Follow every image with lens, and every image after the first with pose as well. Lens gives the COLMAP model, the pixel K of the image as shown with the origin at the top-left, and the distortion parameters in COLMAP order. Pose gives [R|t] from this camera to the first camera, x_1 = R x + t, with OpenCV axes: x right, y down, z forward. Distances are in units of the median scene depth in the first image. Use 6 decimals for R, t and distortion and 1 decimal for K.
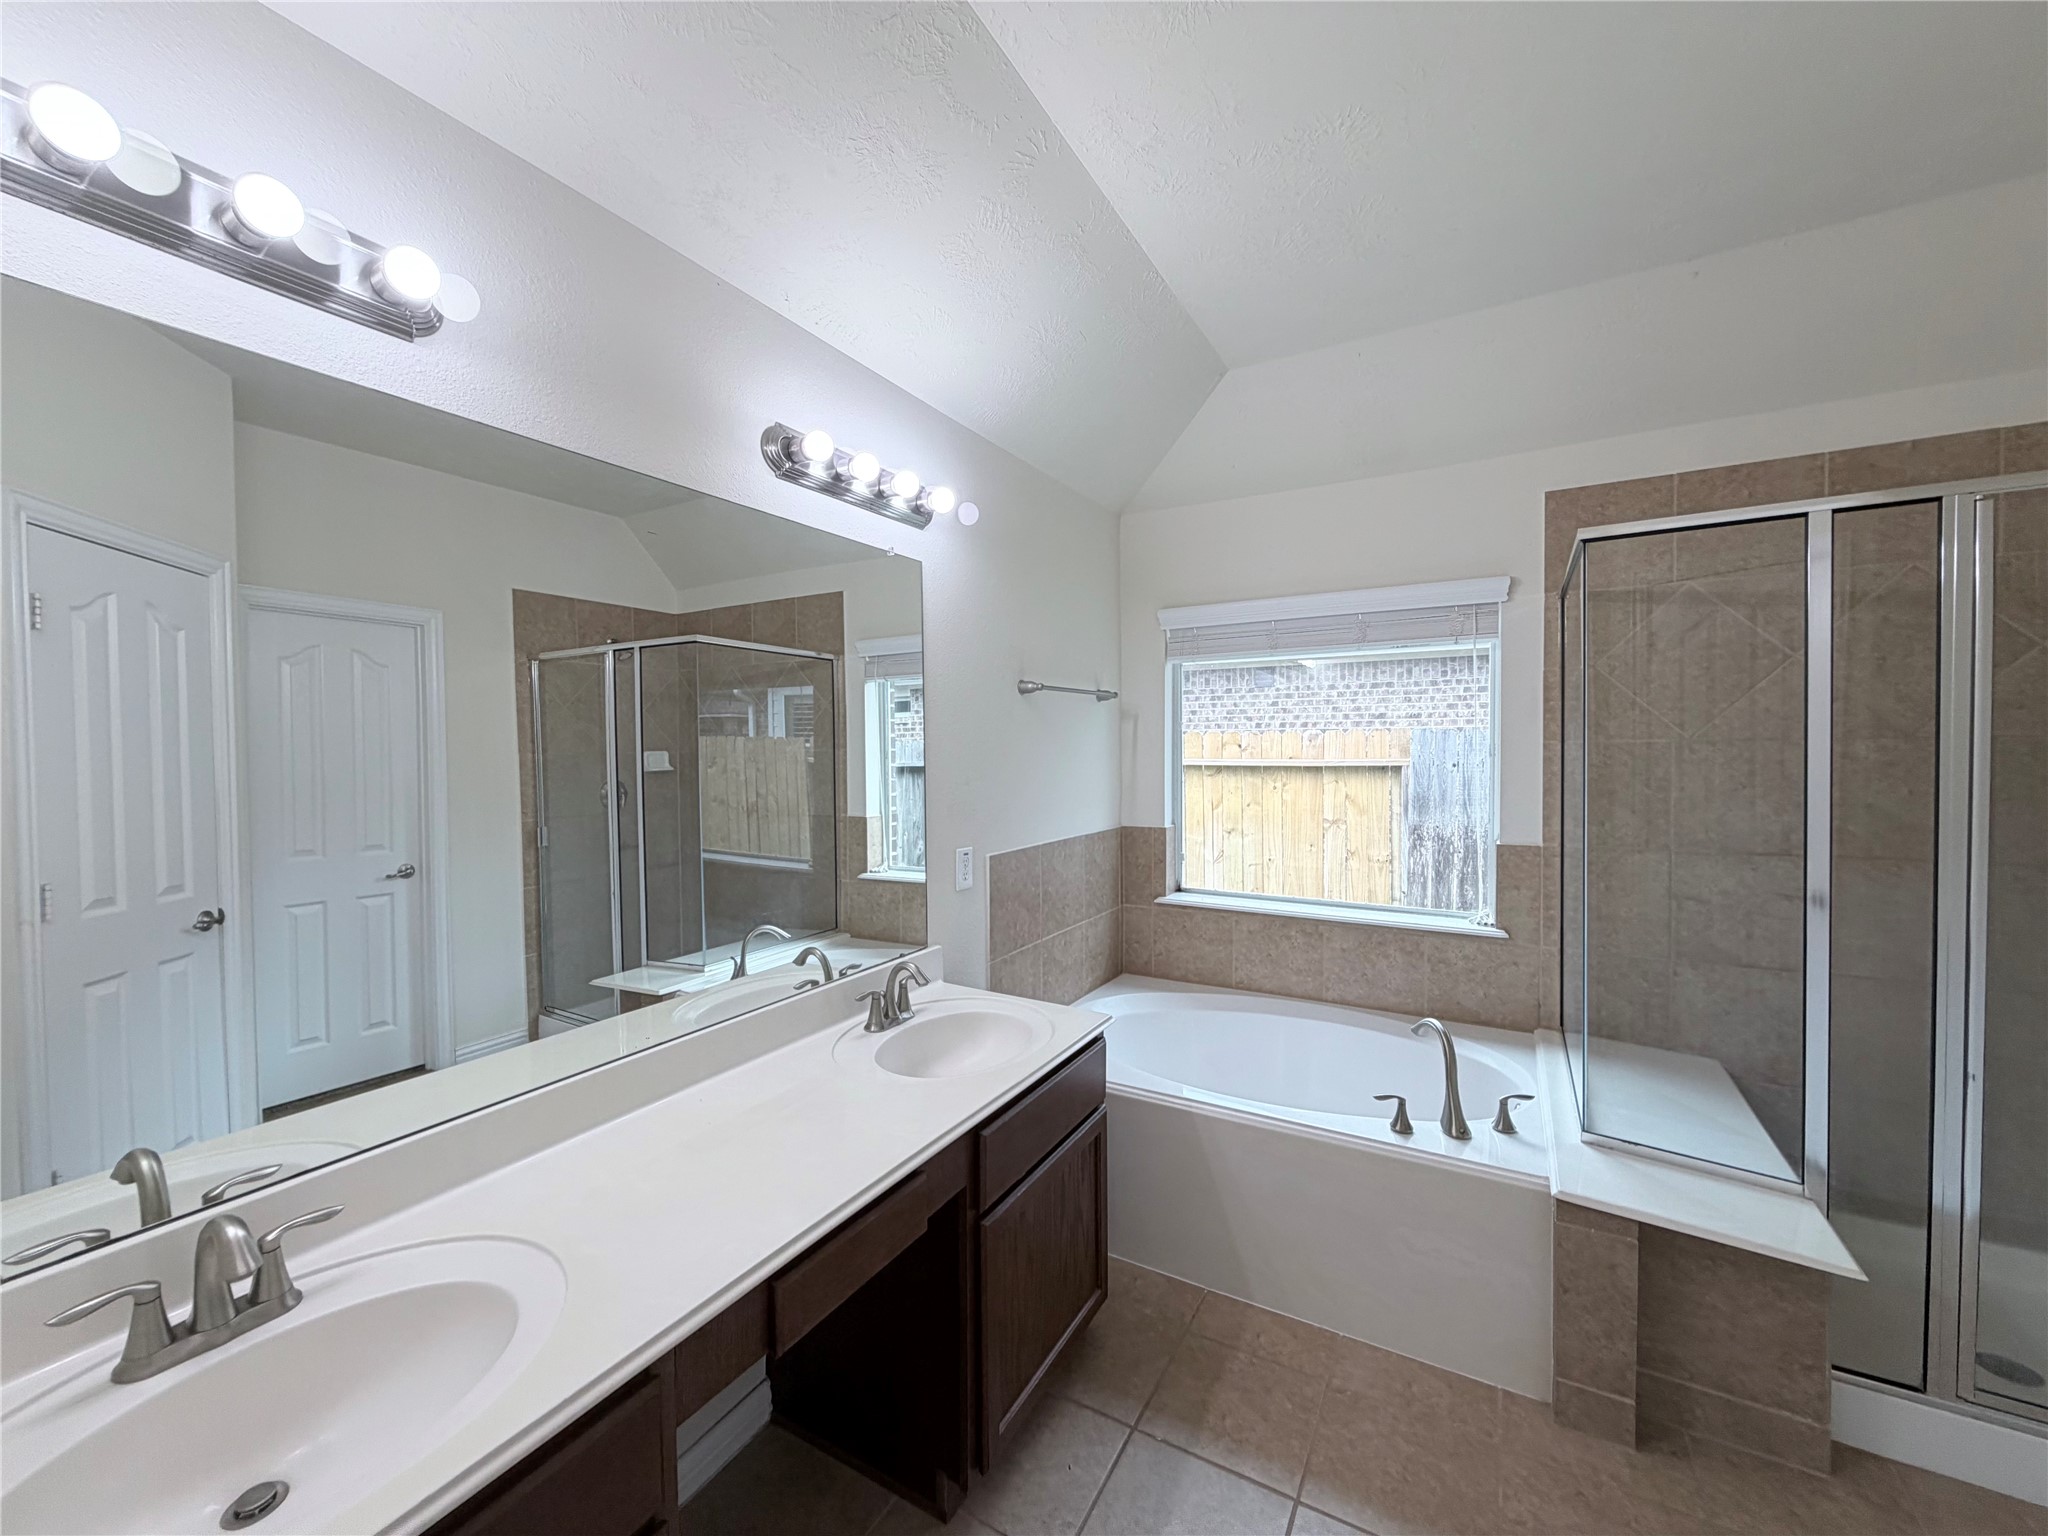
lens RADIAL K [[816.1, 0, 1026.3], [0, 816.1, 761.4], [0, 0, 1]] dist [-0.005653, -0.000519]
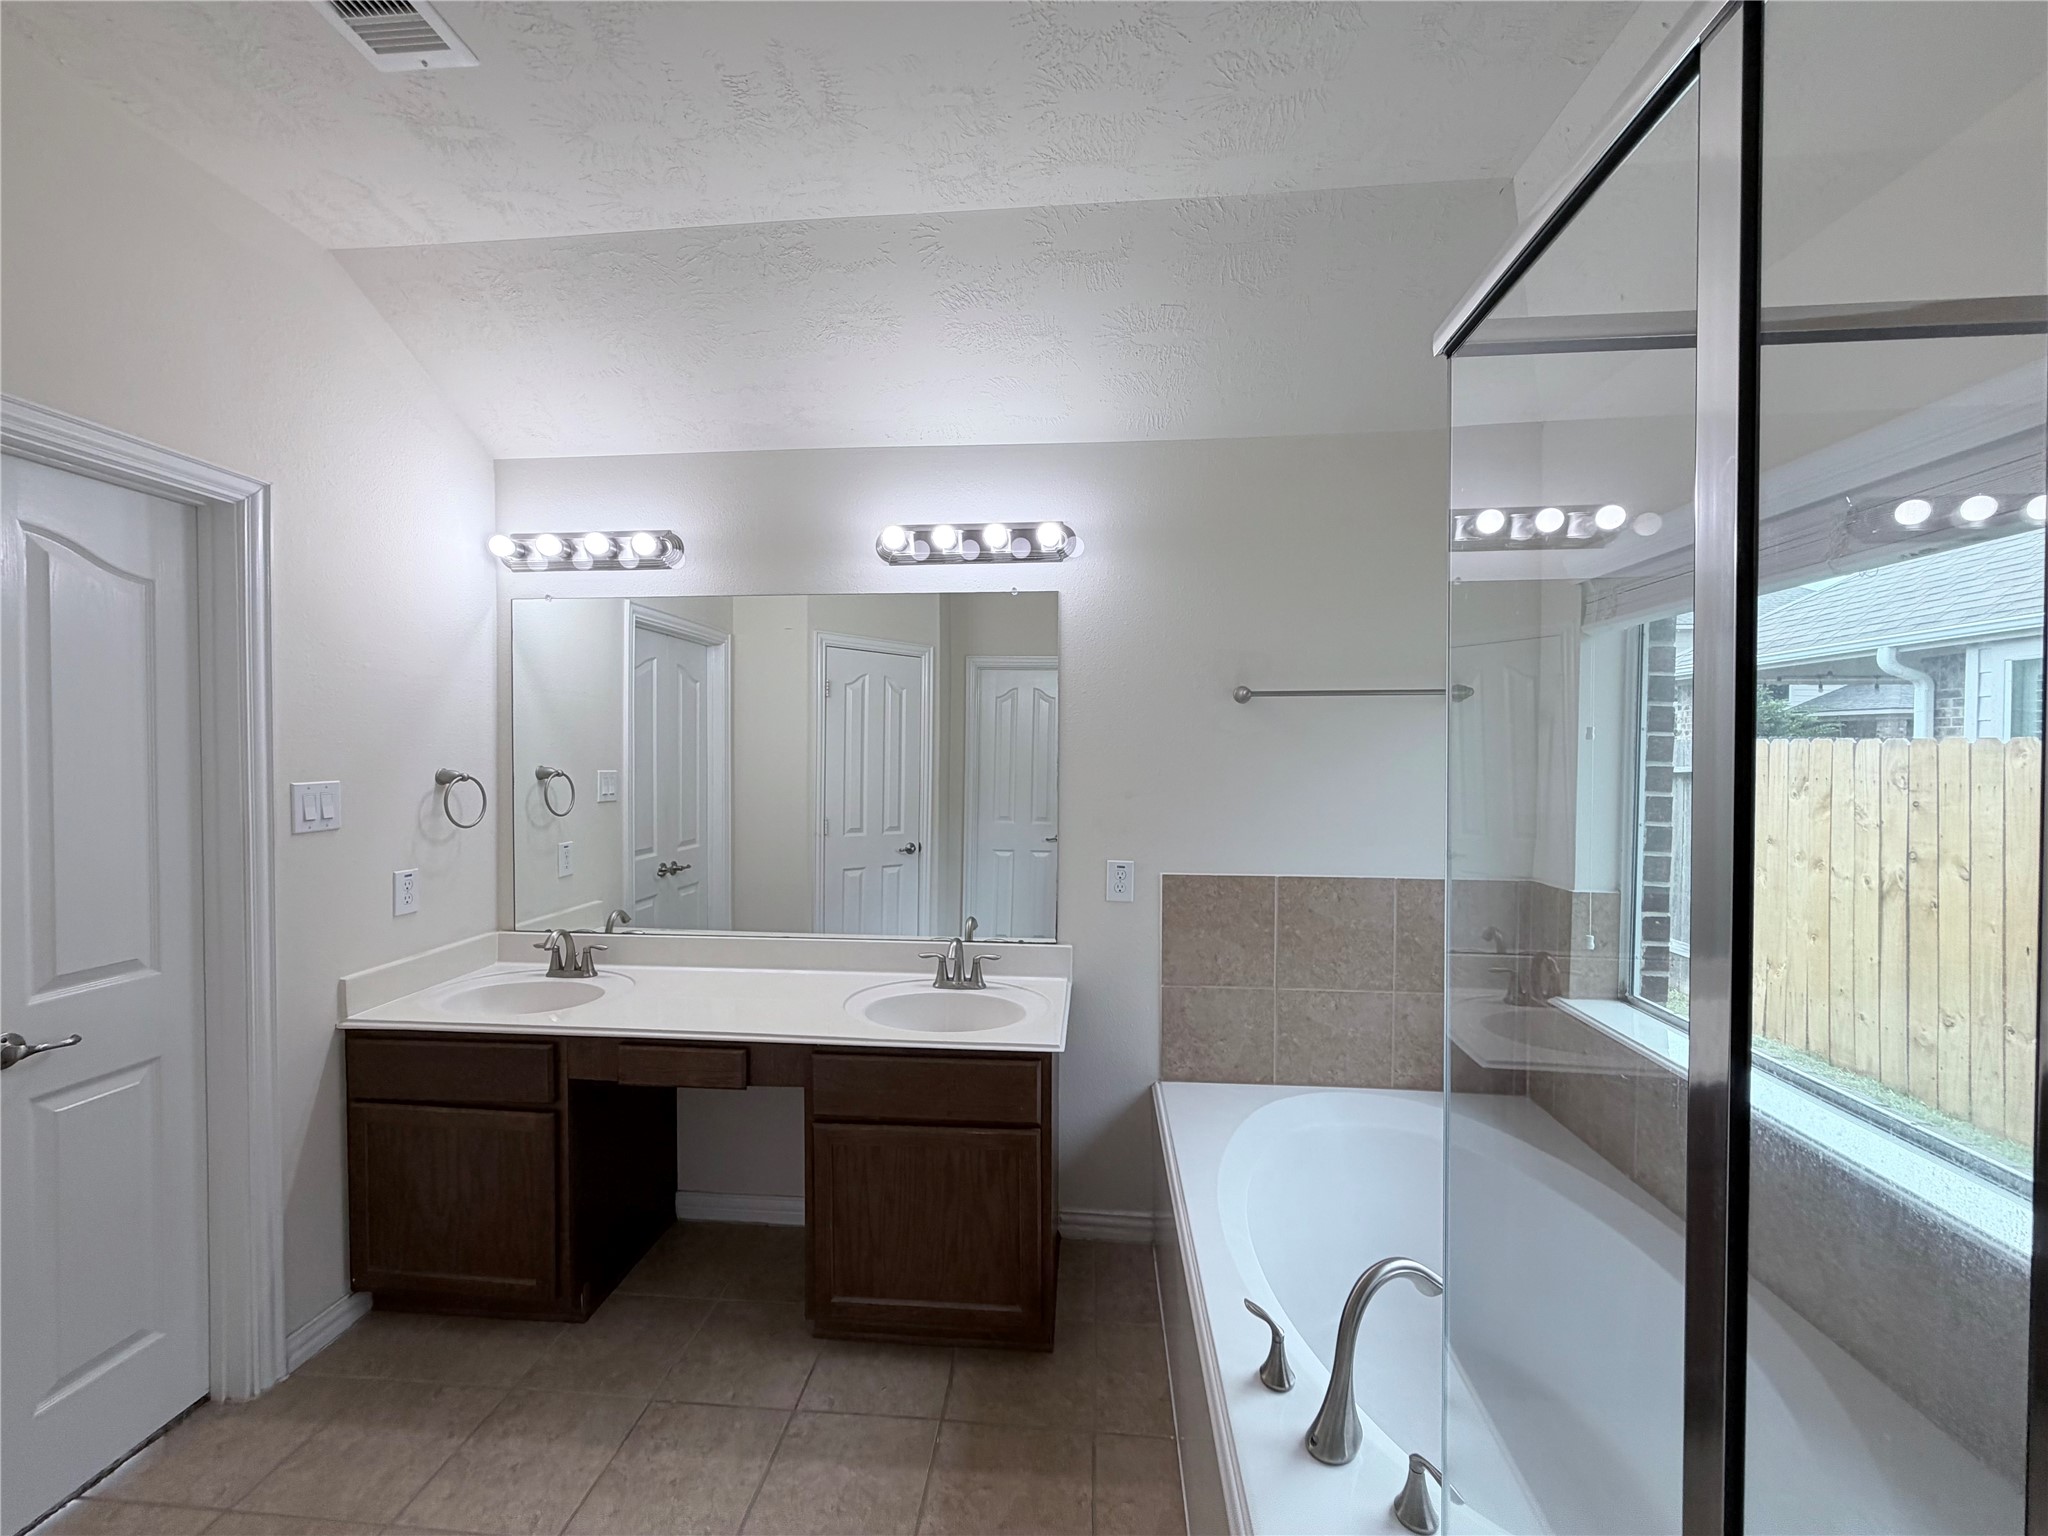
lens RADIAL K [[816.1, 0, 1018.7], [0, 816.1, 766.6], [0, 0, 1]] dist [-0.005653, -0.000519]
pose [[0.413921, 0.024442, -0.909985, 0.756901], [-0.020627, 0.999635, 0.017468, -0.024767], [0.910079, 0.011540, 0.414274, 0.445288]]
